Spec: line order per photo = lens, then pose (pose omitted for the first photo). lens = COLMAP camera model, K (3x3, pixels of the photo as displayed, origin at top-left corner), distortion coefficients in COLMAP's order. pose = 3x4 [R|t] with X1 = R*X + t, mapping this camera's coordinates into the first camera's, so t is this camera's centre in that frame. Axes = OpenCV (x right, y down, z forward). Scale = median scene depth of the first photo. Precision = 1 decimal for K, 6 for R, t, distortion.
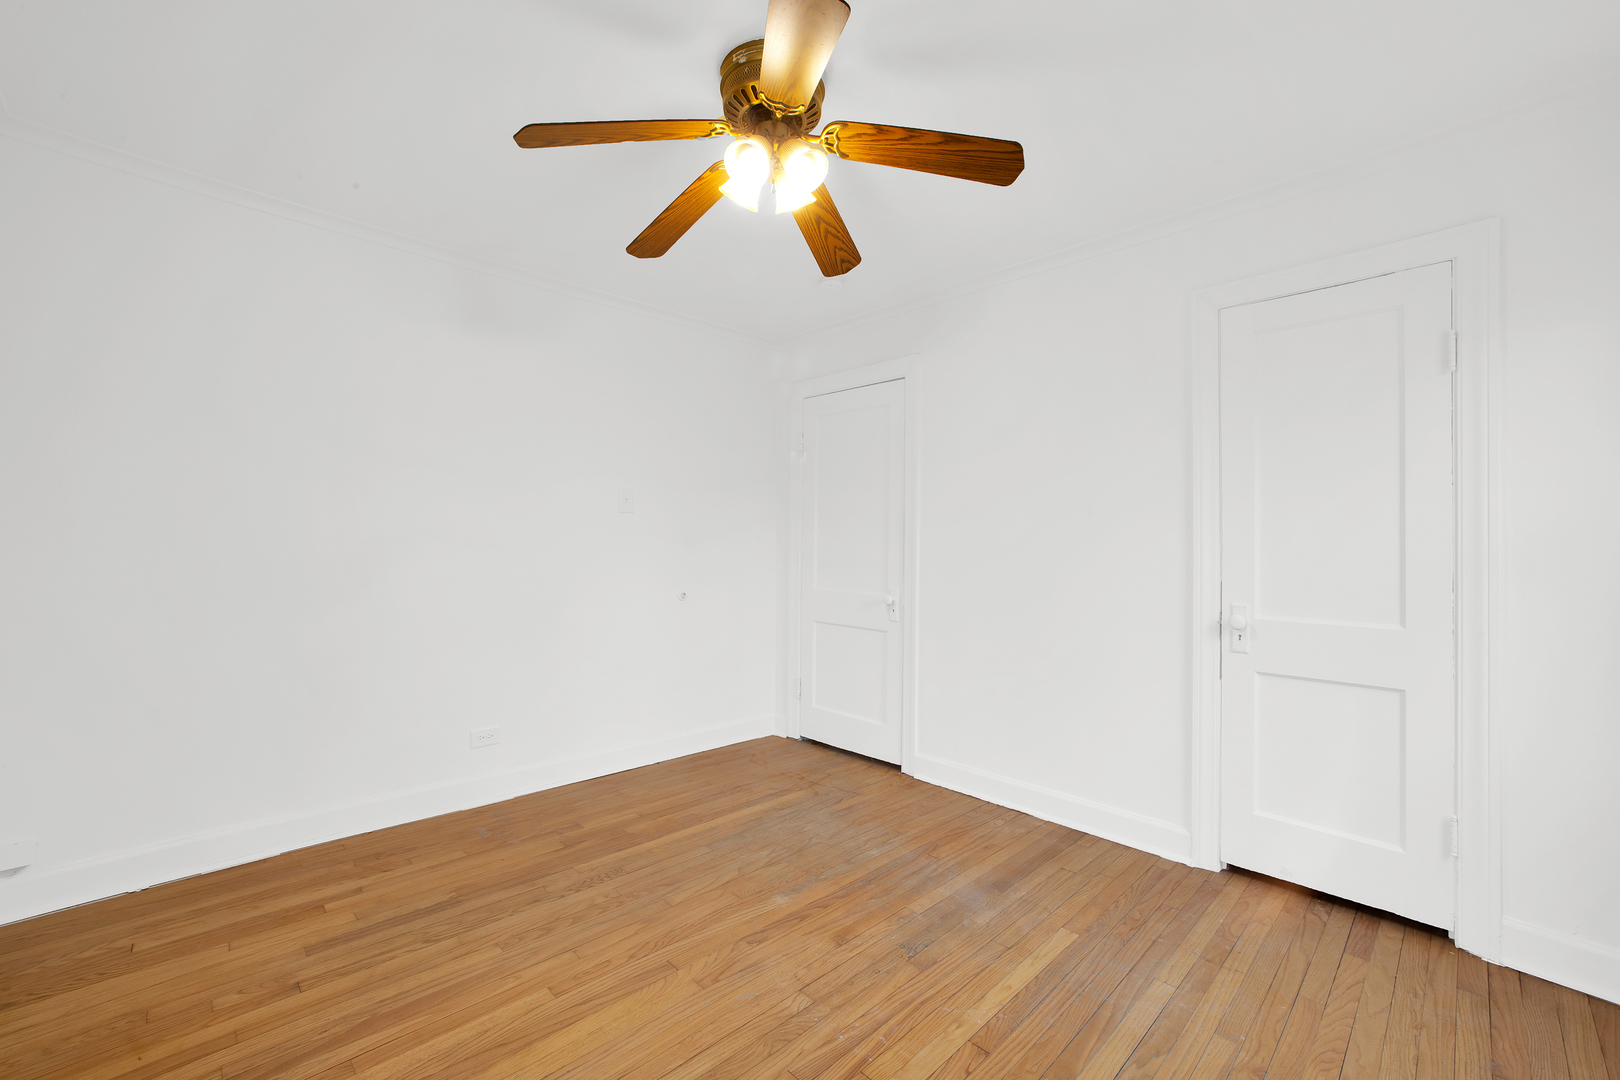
lens RADIAL K [[664.6, 0, 808.2], [0, 664.6, 566.2], [0, 0, 1]] dist [-0.001789, 0.000072]
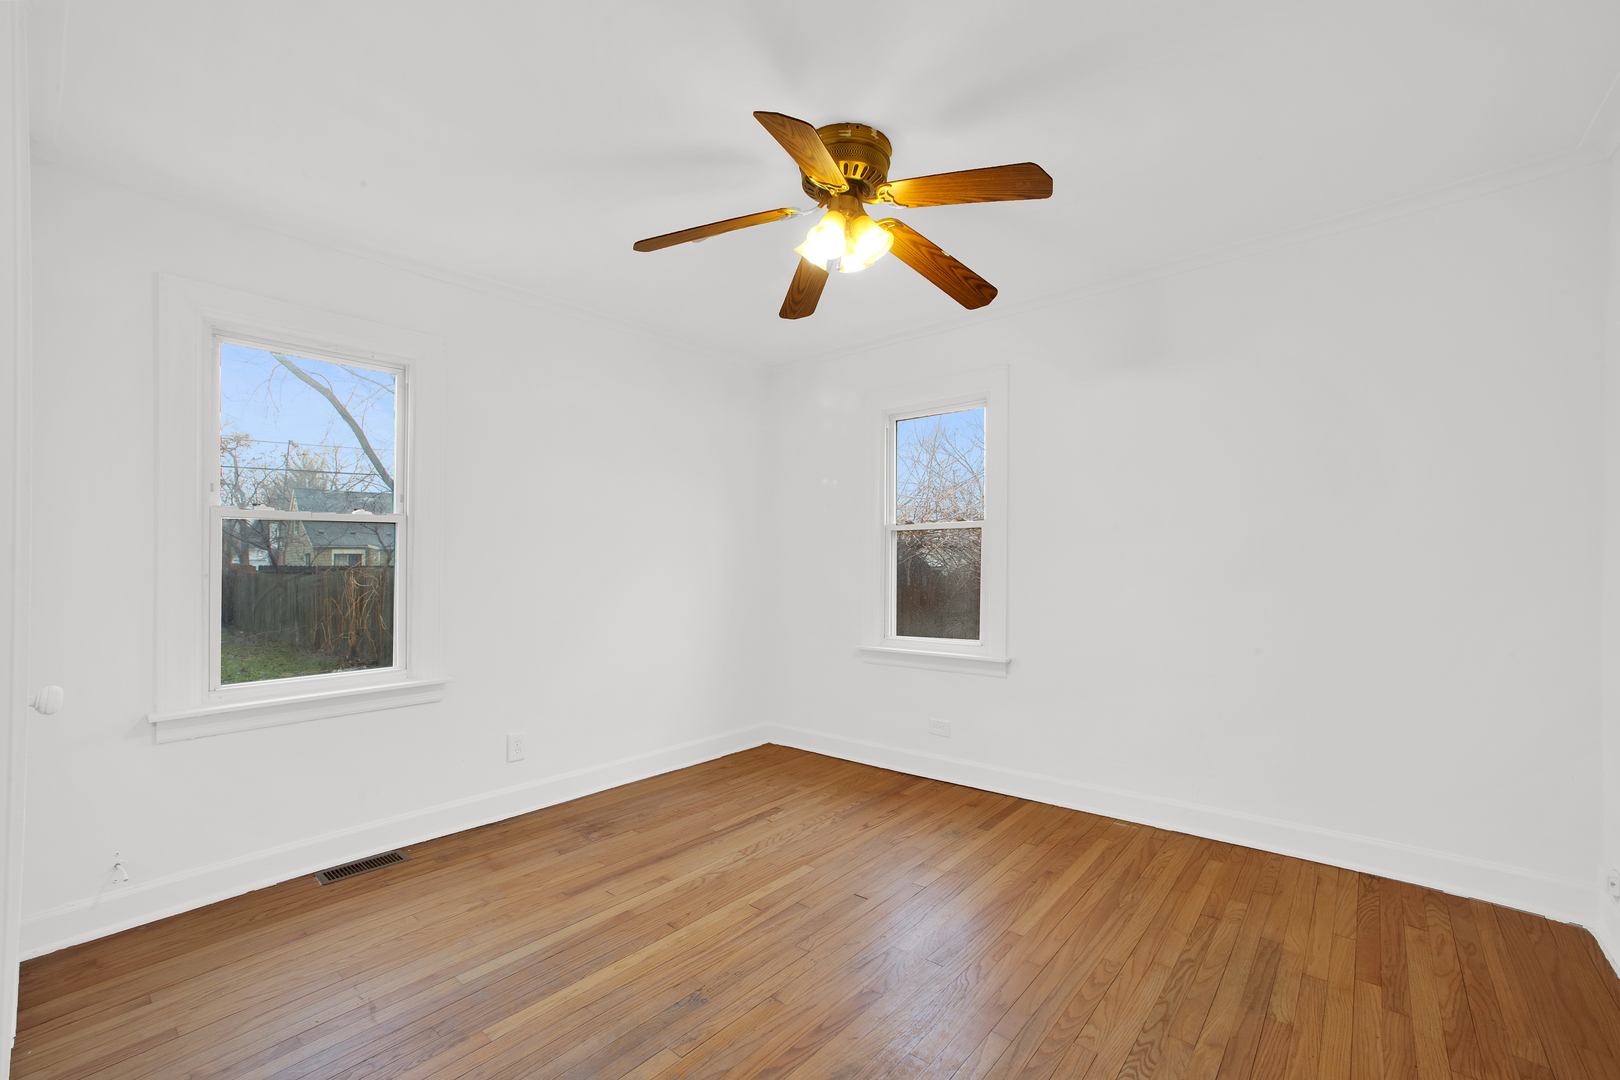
lens RADIAL K [[664.6, 0, 808.2], [0, 664.6, 566.2], [0, 0, 1]] dist [-0.001789, 0.000072]
pose [[-0.996043, -0.004279, -0.088767, 0.087741], [-0.008153, 0.999028, 0.043329, -0.064338], [0.088495, 0.043881, -0.995110, 1.985000]]
